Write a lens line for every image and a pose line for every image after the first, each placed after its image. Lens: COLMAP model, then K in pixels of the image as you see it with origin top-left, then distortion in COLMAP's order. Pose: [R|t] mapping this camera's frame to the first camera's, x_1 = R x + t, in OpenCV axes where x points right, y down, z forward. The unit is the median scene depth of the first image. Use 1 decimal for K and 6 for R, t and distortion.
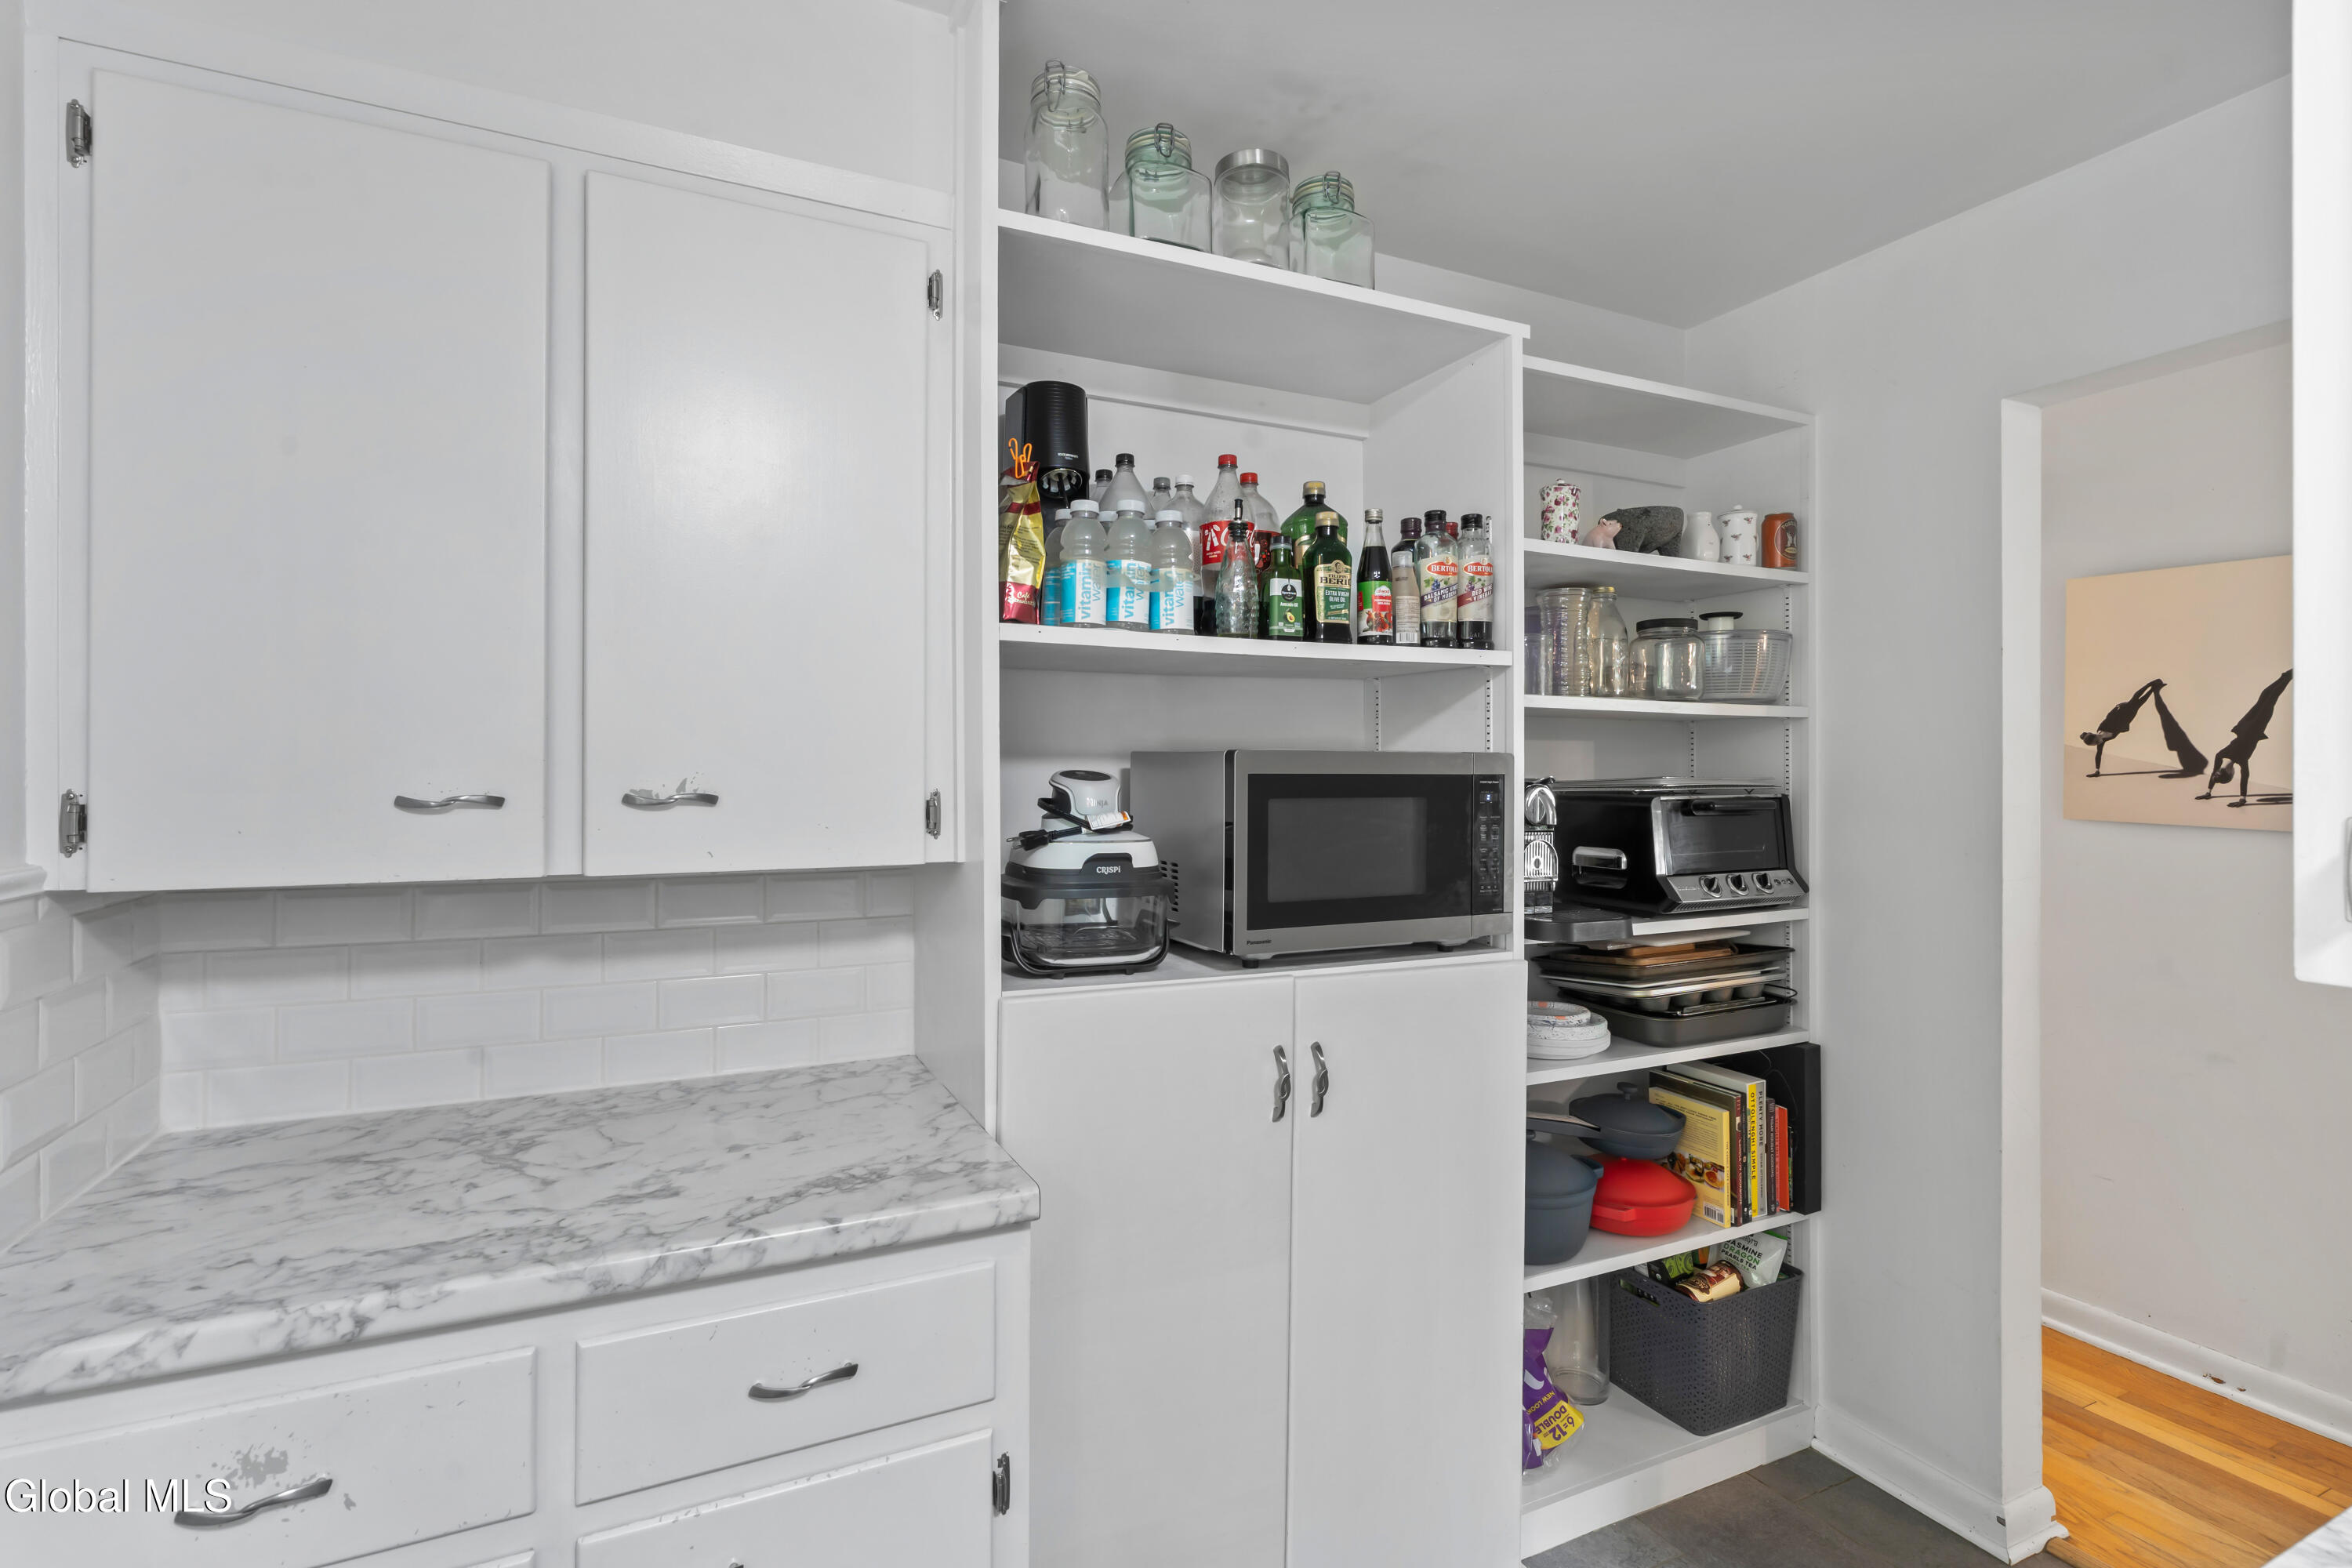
lens RADIAL K [[1100.5, 0, 1170.5], [0, 1100.5, 766.0], [0, 0, 1]] dist [-0.003597, 0.000177]
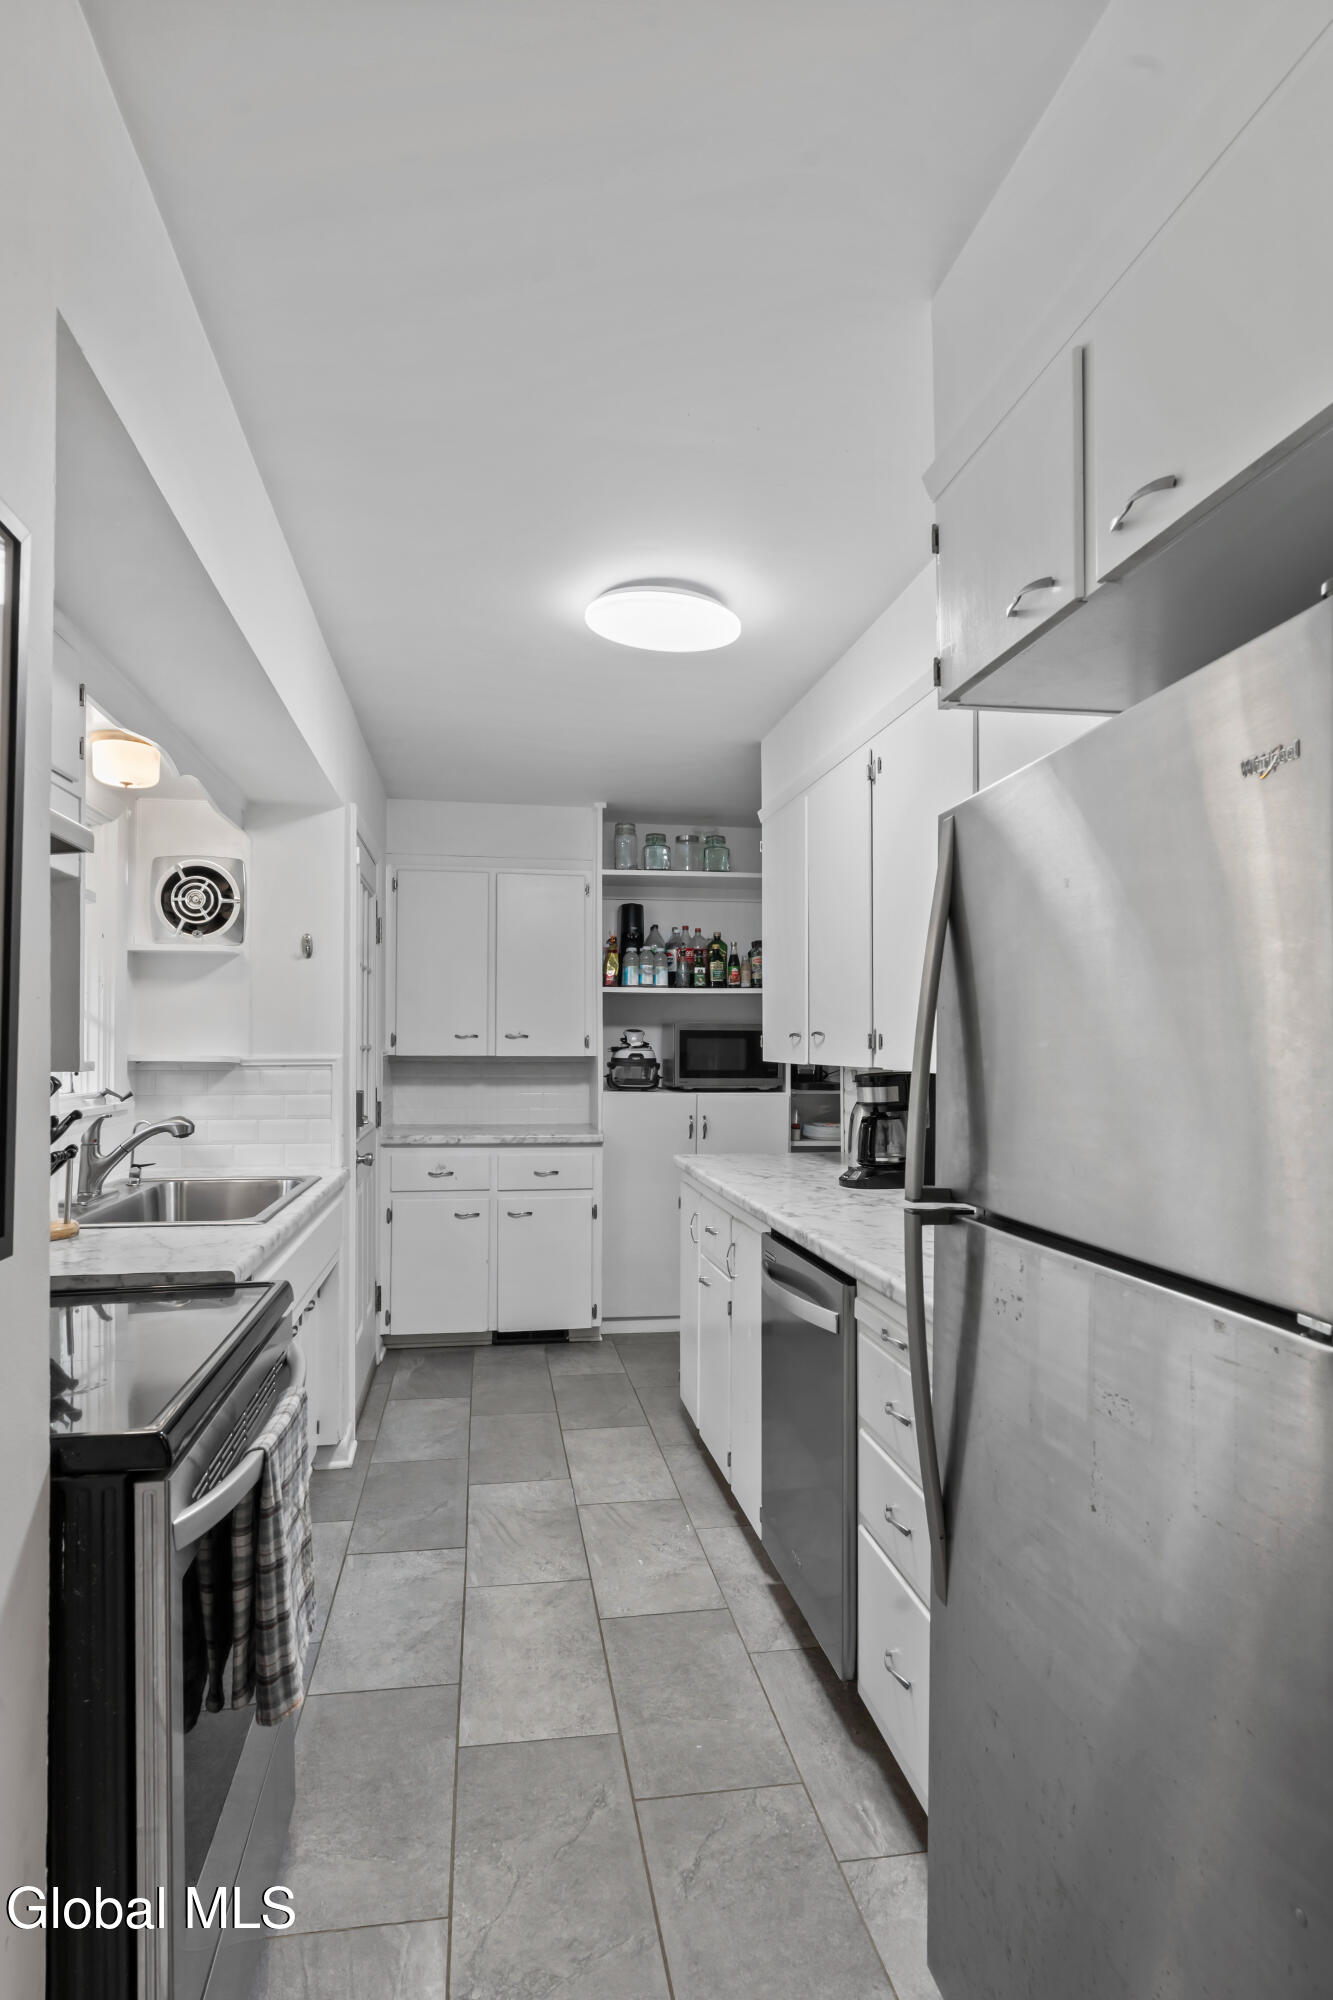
lens RADIAL K [[1102.4, 0, 665.5], [0, 1102.4, 1013.9], [0, 0, 1]] dist [0.000469, -0.000003]
pose [[0.961397, -0.003619, -0.275142, 0.927107], [-0.001800, 0.999809, -0.019440, 0.022081], [0.275160, 0.019185, 0.961207, -2.148271]]
